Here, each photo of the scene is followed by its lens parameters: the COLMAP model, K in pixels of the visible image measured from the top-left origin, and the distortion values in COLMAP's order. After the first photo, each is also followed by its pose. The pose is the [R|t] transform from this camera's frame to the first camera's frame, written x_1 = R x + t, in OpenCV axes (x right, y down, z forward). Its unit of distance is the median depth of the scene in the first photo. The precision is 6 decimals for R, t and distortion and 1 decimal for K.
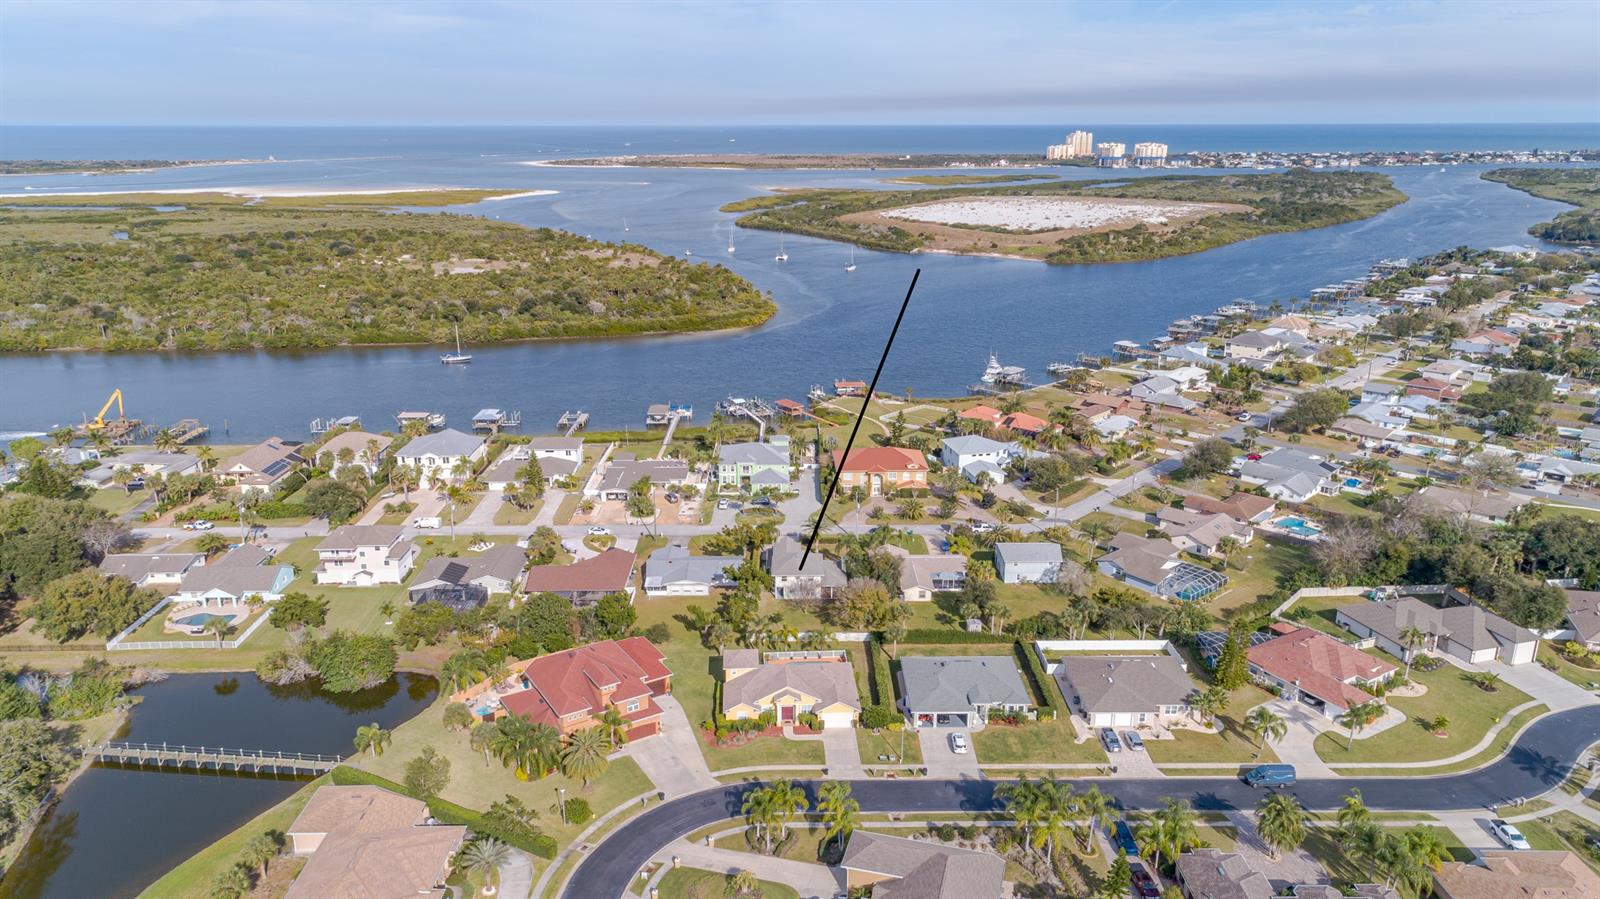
lens RADIAL K [[1080.0, 0, 800.0], [0, 1080.0, 449.5], [0, 0, 1]] dist [0.022578, 0.001548]
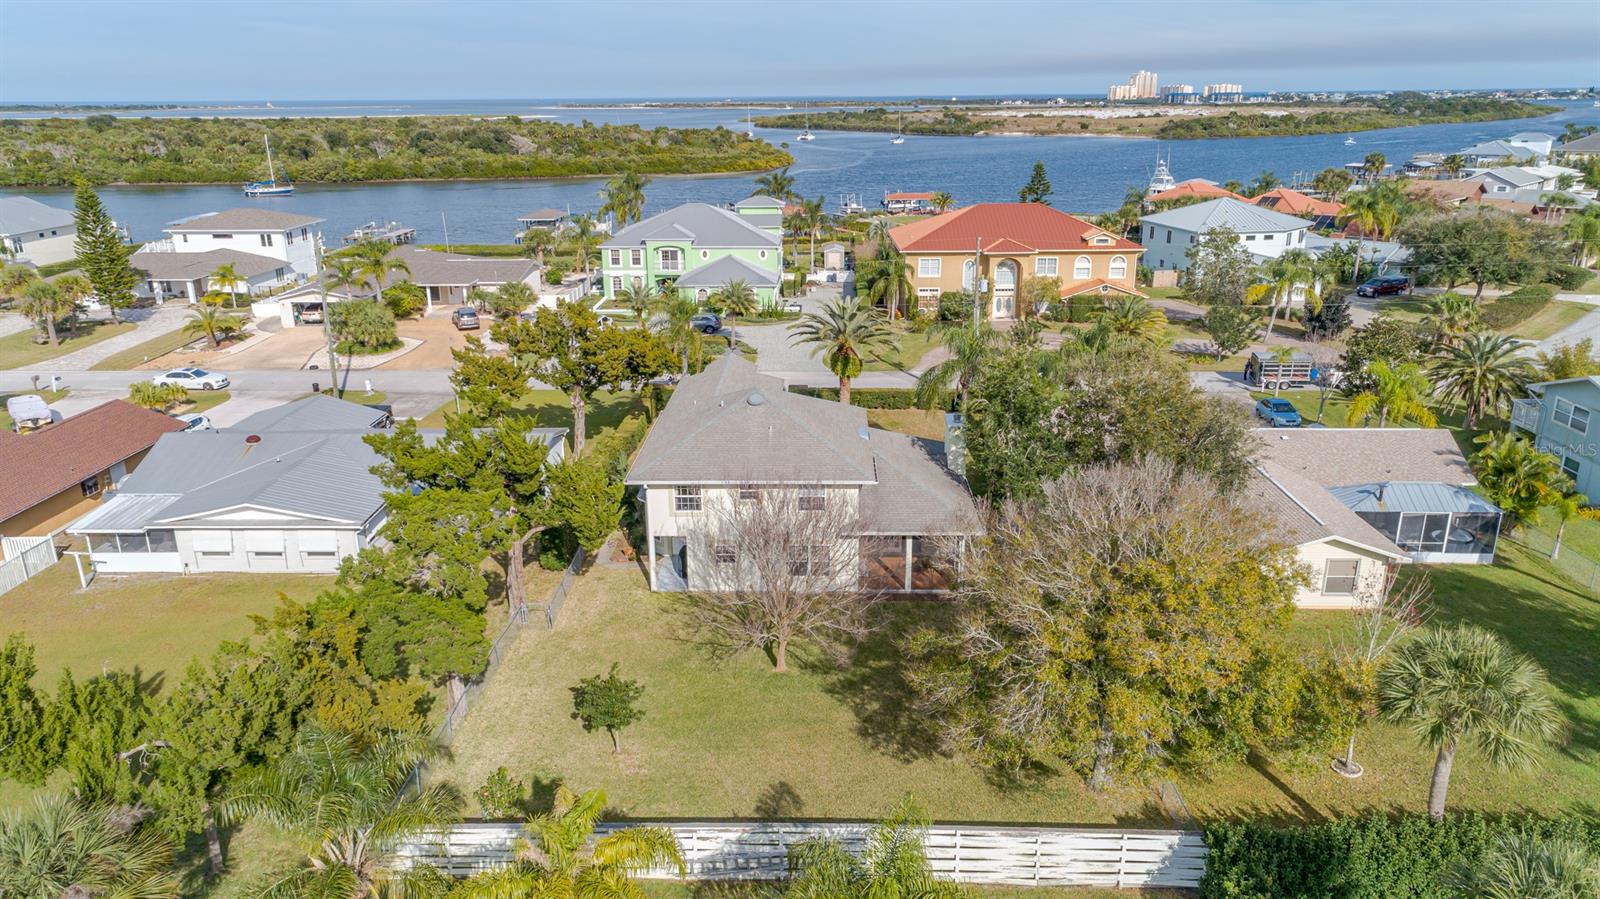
lens RADIAL K [[1096.6, 0, 800.0], [0, 1096.6, 449.5], [0, 0, 1]] dist [0.023686, 0.001504]
pose [[0.999467, 0.004680, -0.032314, 0.010841], [-0.004077, 0.999817, 0.018696, 0.077827], [0.032396, -0.018554, 0.999303, 0.576442]]
